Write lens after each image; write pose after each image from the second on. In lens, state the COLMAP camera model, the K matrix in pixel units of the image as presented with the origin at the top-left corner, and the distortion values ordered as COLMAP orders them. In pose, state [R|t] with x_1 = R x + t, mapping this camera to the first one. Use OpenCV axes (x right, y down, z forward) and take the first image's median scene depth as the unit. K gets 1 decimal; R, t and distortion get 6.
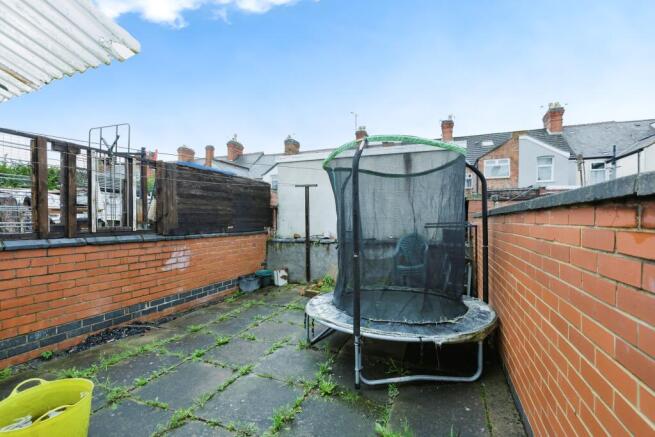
lens RADIAL K [[291.2, 0, 326.4], [0, 291.2, 221.1], [0, 0, 1]] dist [-0.002974, 0.000031]
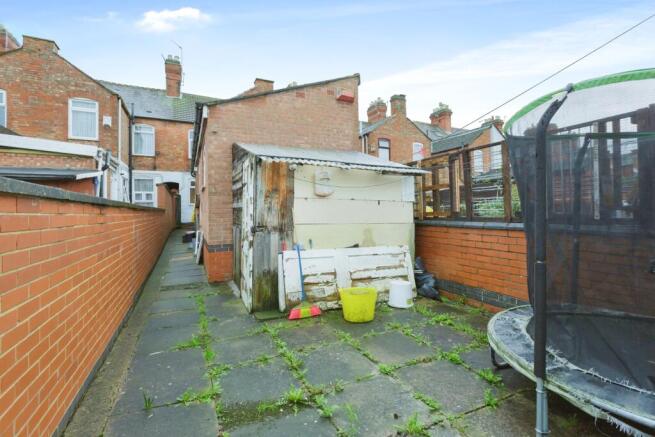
lens RADIAL K [[291.2, 0, 325.5], [0, 291.2, 214.5], [0, 0, 1]] dist [-0.002974, 0.000031]
pose [[-0.669387, 0.013924, -0.742784, 0.488670], [0.013494, 0.999887, 0.006583, 0.011246], [0.742791, -0.005616, -0.669499, 1.367923]]
